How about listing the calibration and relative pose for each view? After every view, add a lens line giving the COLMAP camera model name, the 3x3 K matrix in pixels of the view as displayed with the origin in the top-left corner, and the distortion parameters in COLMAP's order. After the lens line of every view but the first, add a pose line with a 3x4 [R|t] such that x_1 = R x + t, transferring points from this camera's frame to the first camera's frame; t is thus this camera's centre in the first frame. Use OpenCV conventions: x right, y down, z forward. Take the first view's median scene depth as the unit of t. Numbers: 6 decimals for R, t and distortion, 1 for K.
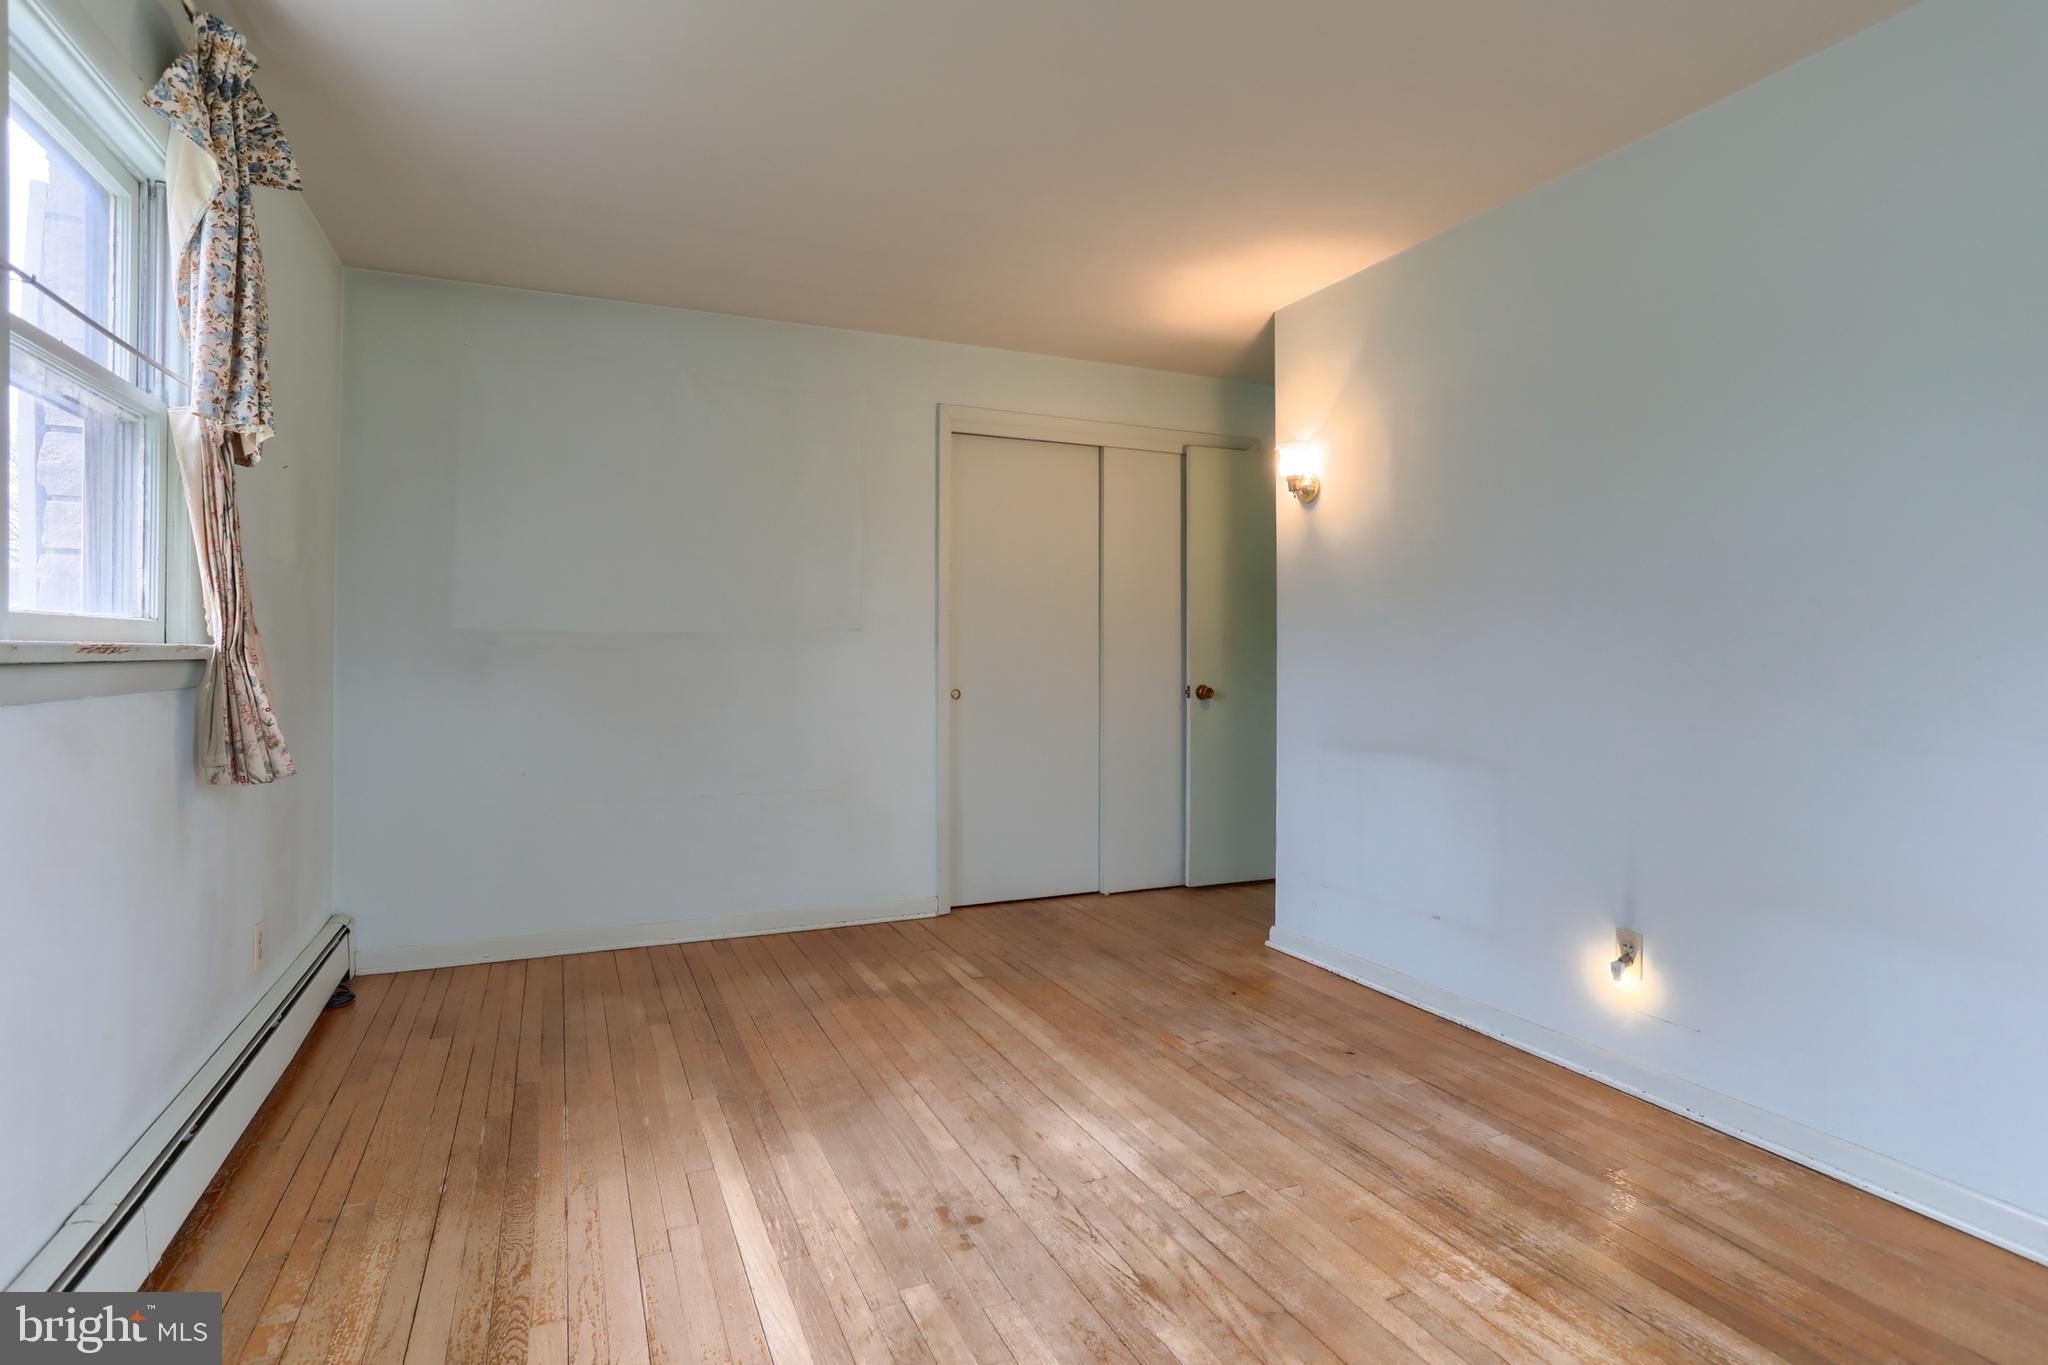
lens RADIAL K [[1036.7, 0, 1027.9], [0, 1036.7, 671.9], [0, 0, 1]] dist [-0.051017, 0.027301]
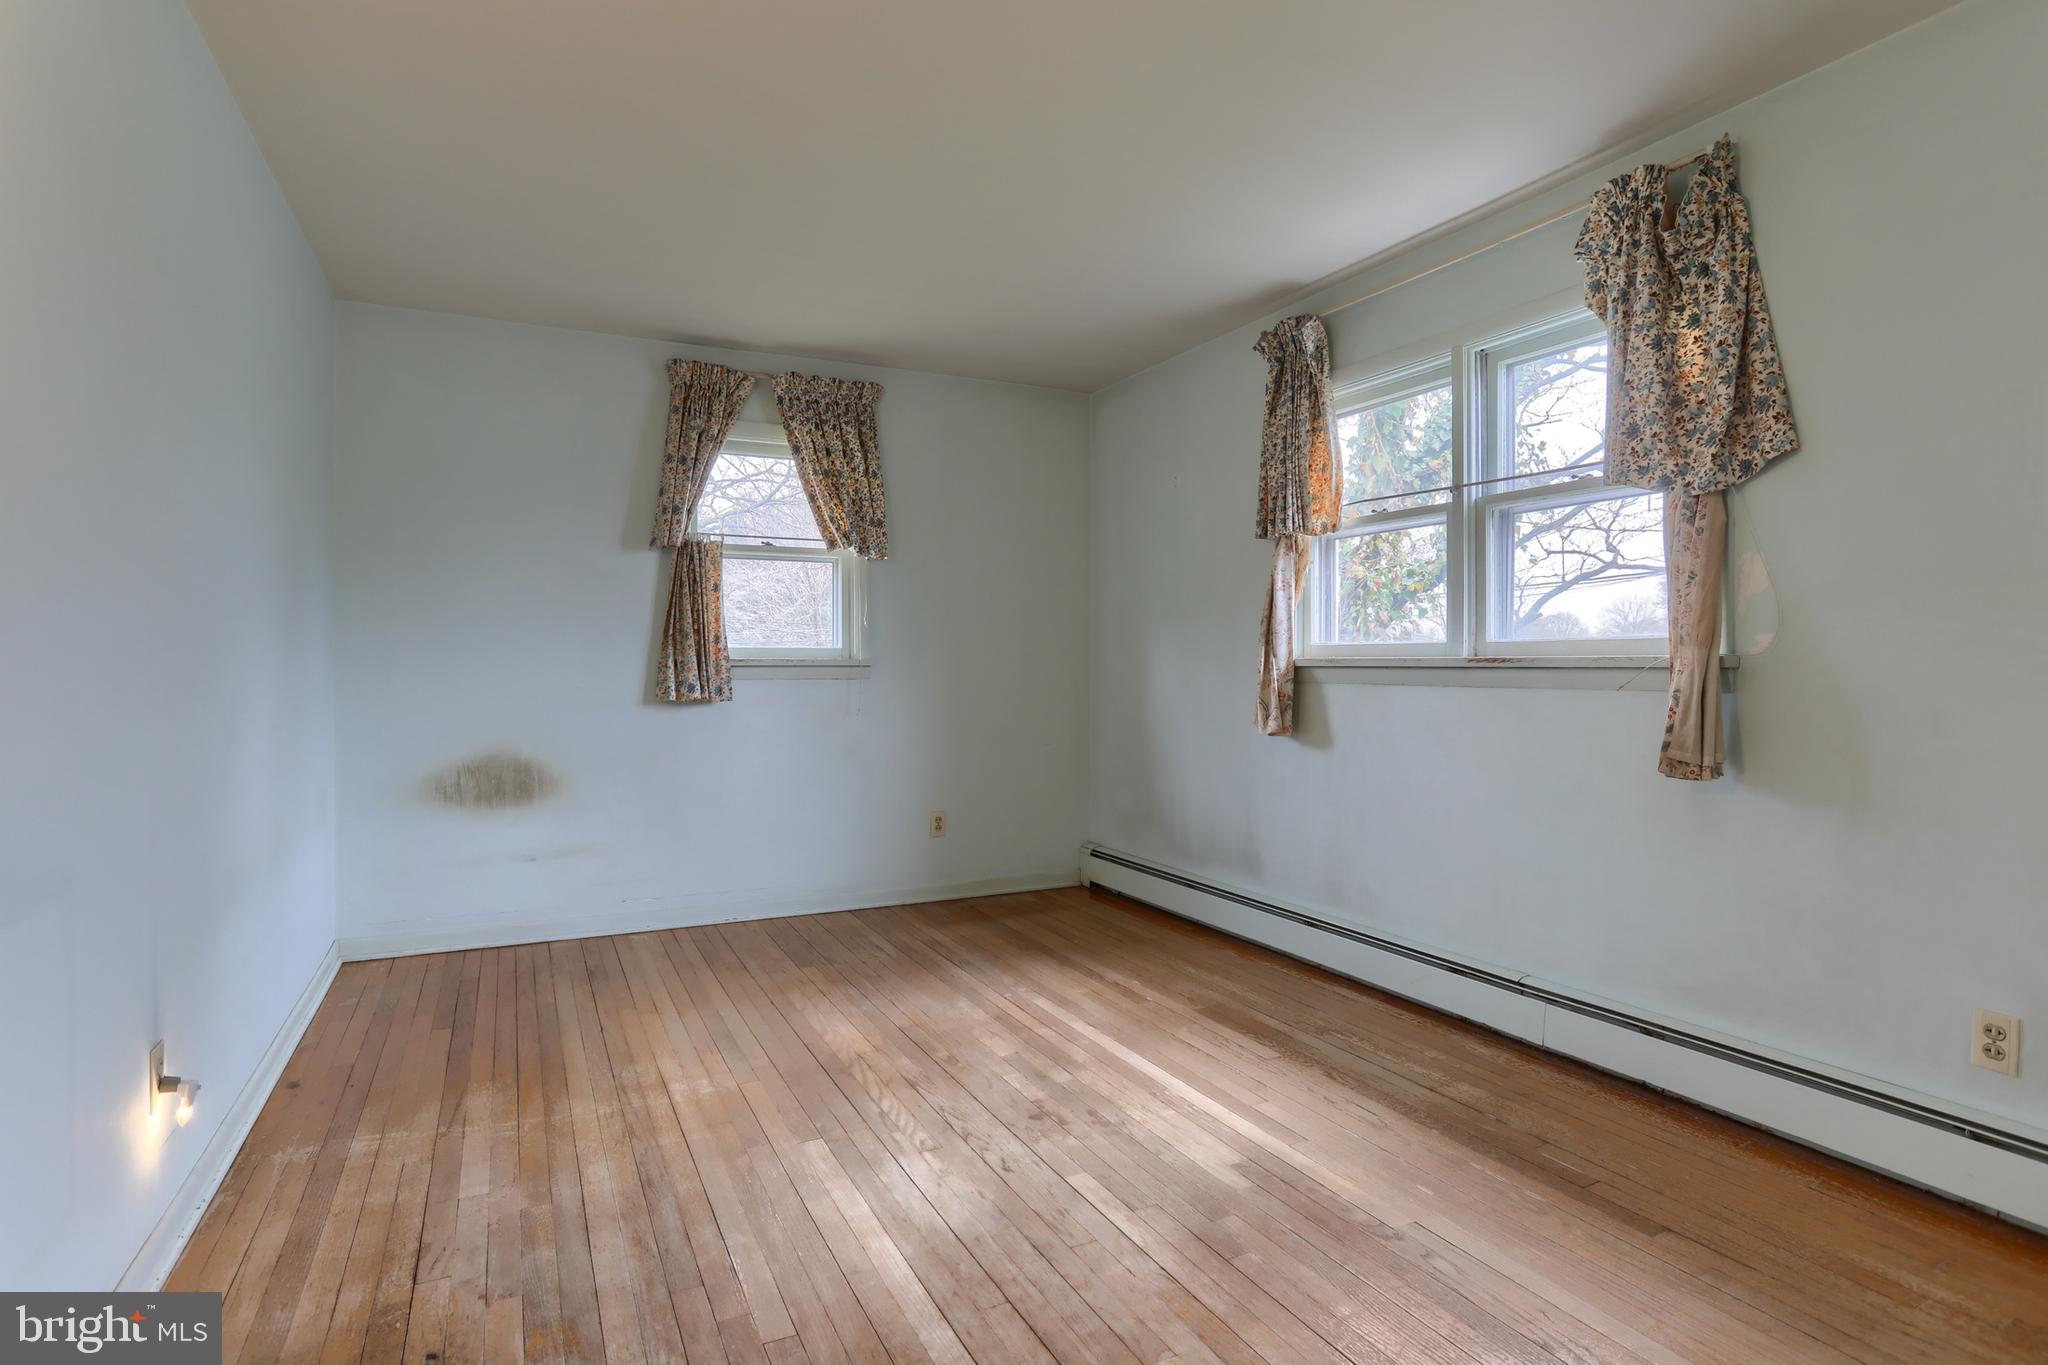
lens RADIAL K [[1082.4, 0, 1029.7], [0, 1082.4, 672.9], [0, 0, 1]] dist [-0.049541, 0.018615]
pose [[-0.999239, -0.001464, -0.038983, 0.006370], [-0.002396, 0.999712, 0.023871, -0.033607], [0.038937, 0.023947, -0.998955, 2.196150]]
